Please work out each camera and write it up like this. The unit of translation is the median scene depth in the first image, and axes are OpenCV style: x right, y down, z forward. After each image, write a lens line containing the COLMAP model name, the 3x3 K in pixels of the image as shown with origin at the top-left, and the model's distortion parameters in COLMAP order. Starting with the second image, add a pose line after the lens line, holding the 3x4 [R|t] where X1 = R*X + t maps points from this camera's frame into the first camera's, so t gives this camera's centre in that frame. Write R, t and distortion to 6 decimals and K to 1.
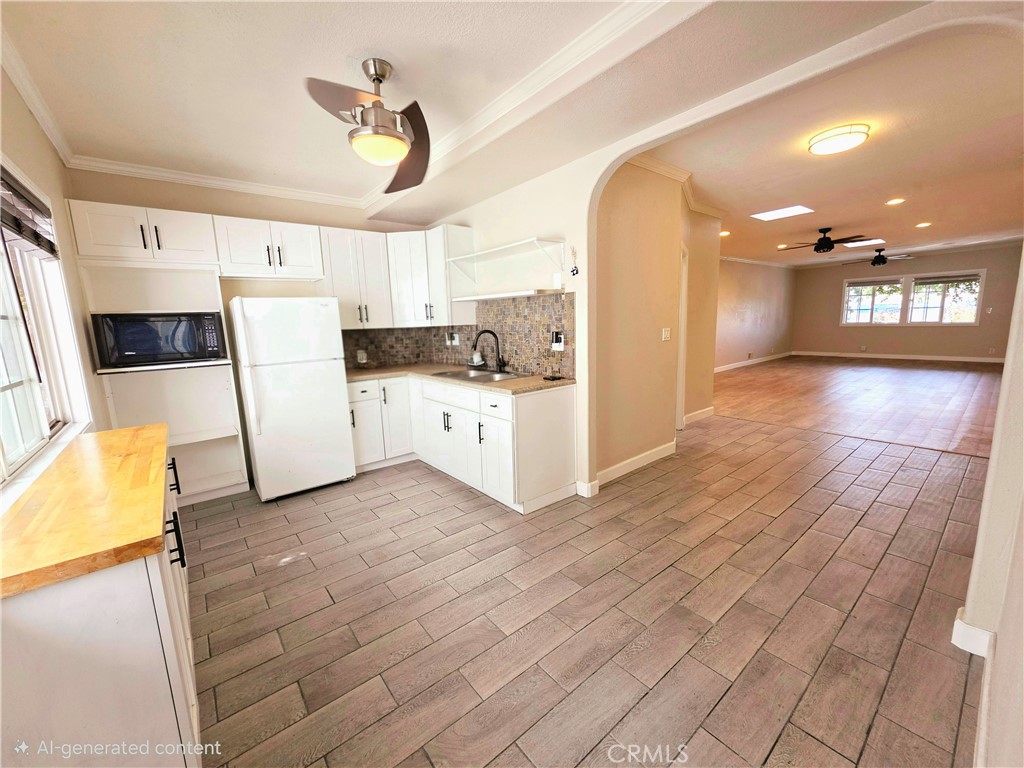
lens RADIAL K [[408.7, 0, 511.3], [0, 408.7, 382.7], [0, 0, 1]] dist [0.000360, 0.000328]
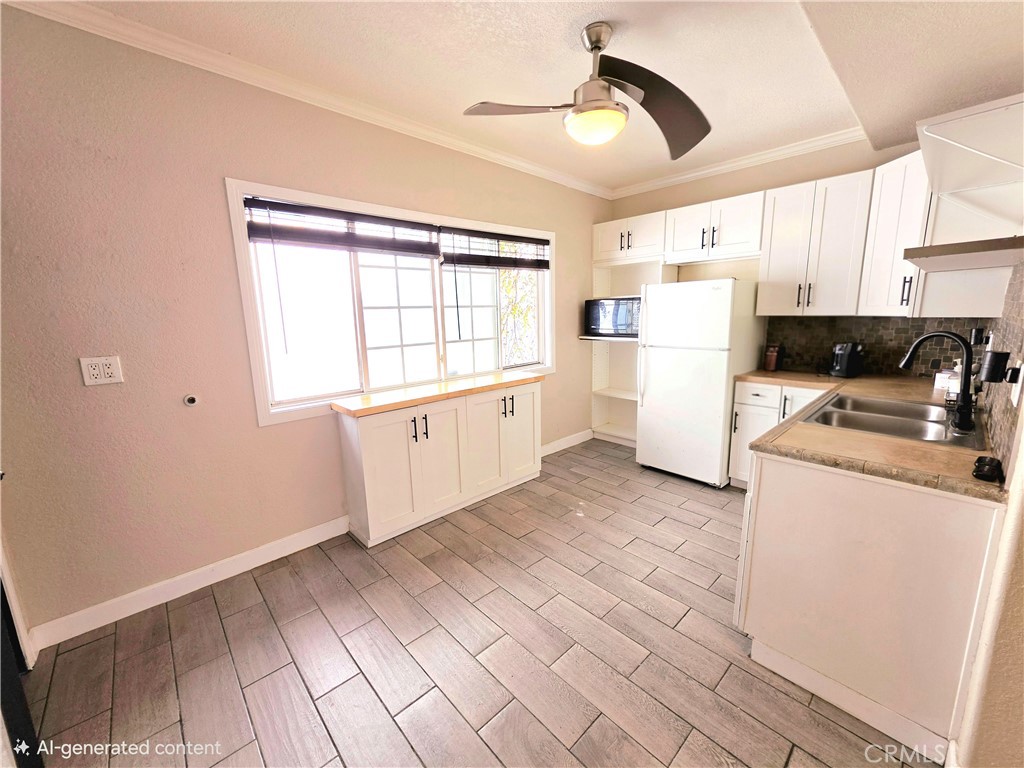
lens RADIAL K [[408.7, 0, 516.0], [0, 408.7, 384.1], [0, 0, 1]] dist [0.000360, 0.000328]
pose [[0.074362, 0.209573, -0.974961, 0.412632], [-0.132786, 0.971043, 0.198603, -0.102367], [0.988351, 0.114692, 0.100037, 0.484611]]
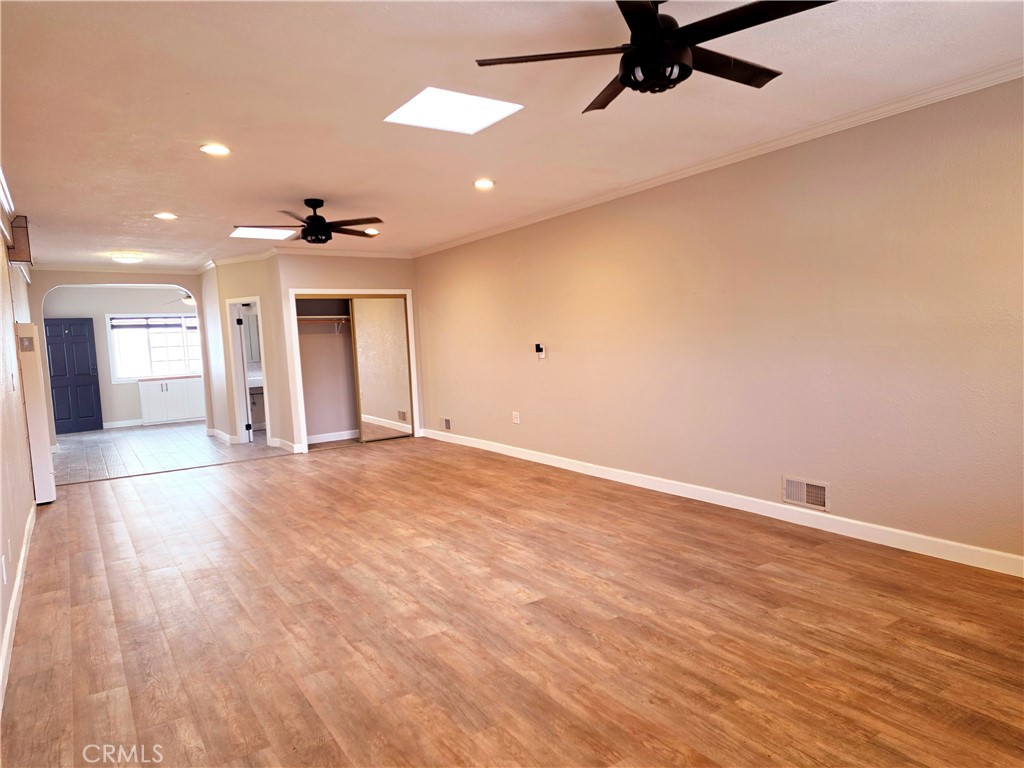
lens RADIAL K [[670.3, 0, 526.9], [0, 670.3, 389.8], [0, 0, 1]] dist [0.063802, -0.039411]
pose [[-0.088979, 0.119354, -0.988857, 3.231414], [-0.103877, 0.986269, 0.128389, -0.528558], [0.990602, 0.114143, -0.075360, 2.677486]]
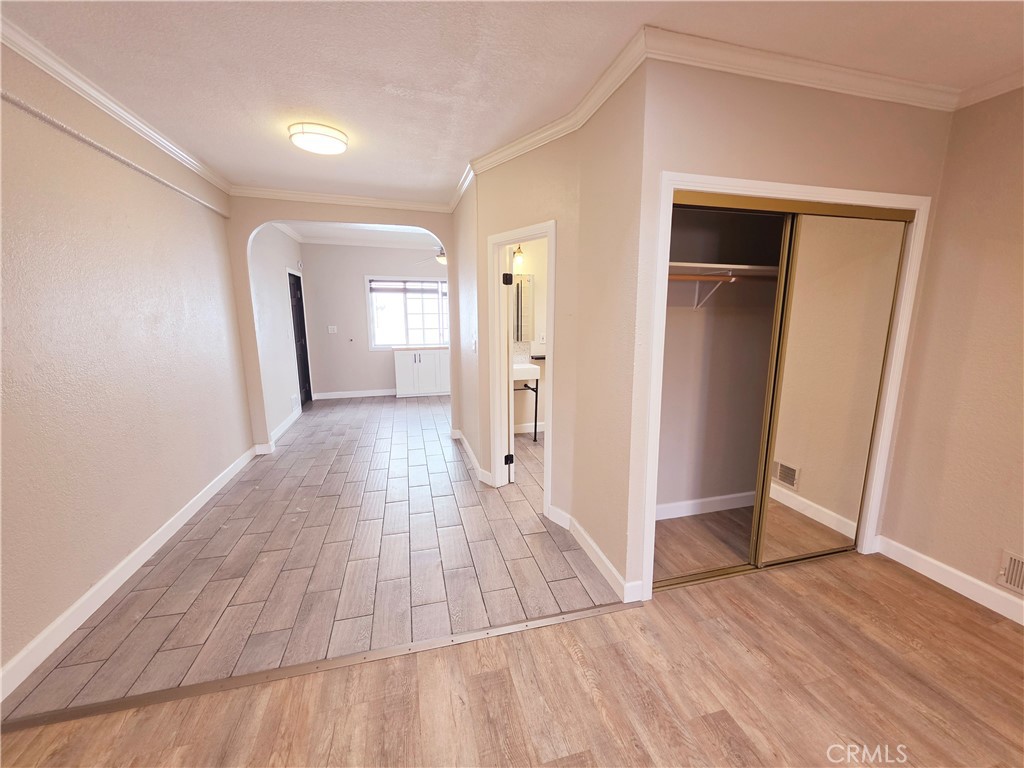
lens RADIAL K [[408.7, 0, 516.1], [0, 408.7, 385.1], [0, 0, 1]] dist [0.000360, 0.000328]
pose [[-0.401895, 0.196200, -0.894419, 1.367520], [-0.124837, 0.955916, 0.265784, -0.336003], [0.907136, 0.218474, -0.359685, 1.639622]]
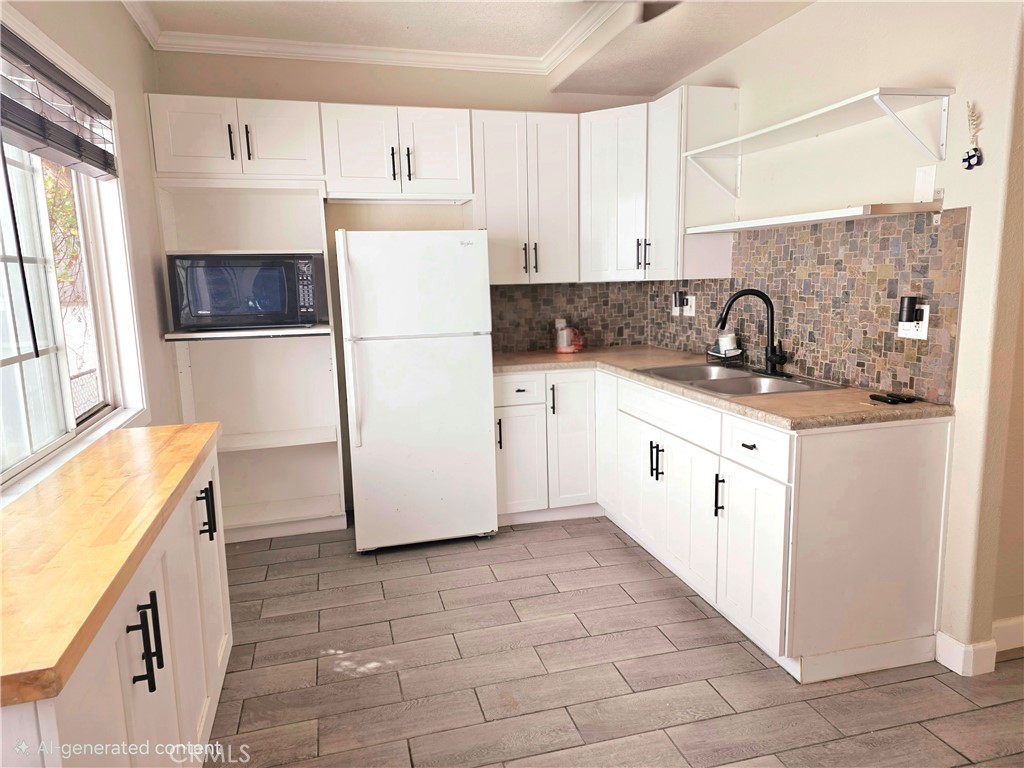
lens RADIAL K [[670.3, 0, 516.2], [0, 670.3, 377.7], [0, 0, 1]] dist [0.063802, -0.039411]
pose [[0.917218, 0.073719, -0.391506, 0.009731], [-0.069048, 0.997274, 0.026017, -0.022607], [0.392357, 0.003170, 0.919808, 0.120746]]
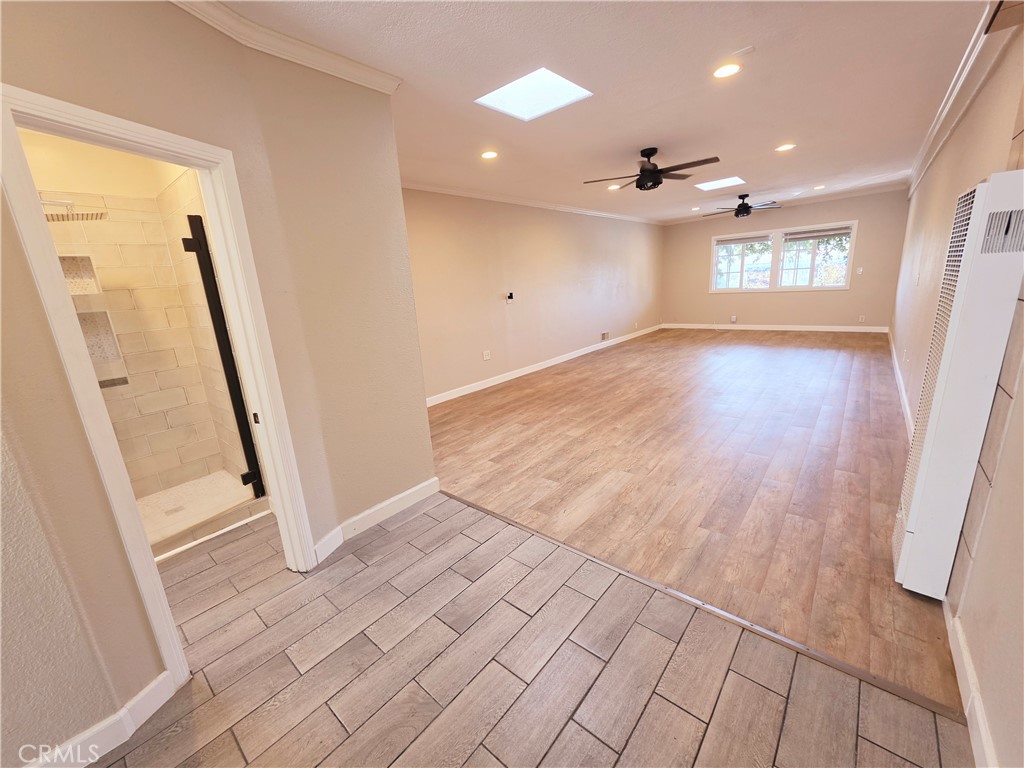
lens RADIAL K [[408.7, 0, 507.9], [0, 408.7, 382.8], [0, 0, 1]] dist [0.000360, 0.000328]
pose [[0.983961, -0.072295, 0.163078, 0.823875], [0.059216, 0.994731, 0.083690, -0.167206], [-0.168270, -0.072691, 0.983057, 0.761267]]
